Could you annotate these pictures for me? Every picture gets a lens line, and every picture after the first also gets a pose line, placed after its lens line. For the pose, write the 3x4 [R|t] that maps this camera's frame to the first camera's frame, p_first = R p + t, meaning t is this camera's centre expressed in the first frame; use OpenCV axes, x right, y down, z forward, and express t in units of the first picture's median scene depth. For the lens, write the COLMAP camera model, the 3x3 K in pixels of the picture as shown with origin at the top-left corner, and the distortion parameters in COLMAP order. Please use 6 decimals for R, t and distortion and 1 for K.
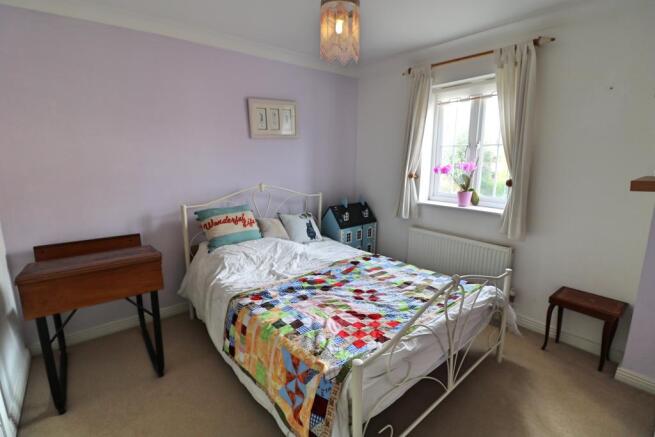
lens RADIAL K [[299.8, 0, 327.5], [0, 299.8, 218.5], [0, 0, 1]] dist [0.000440, 0.000071]
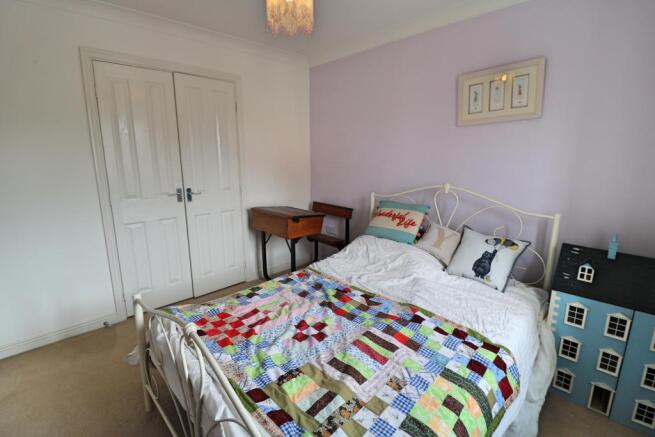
lens RADIAL K [[299.8, 0, 327.5], [0, 299.8, 218.5], [0, 0, 1]] dist [0.000440, 0.000071]
pose [[0.083688, 0.212998, -0.973462, 0.702702], [-0.193716, 0.961730, 0.193778, -0.152130], [0.977482, 0.172358, 0.121747, 0.780150]]
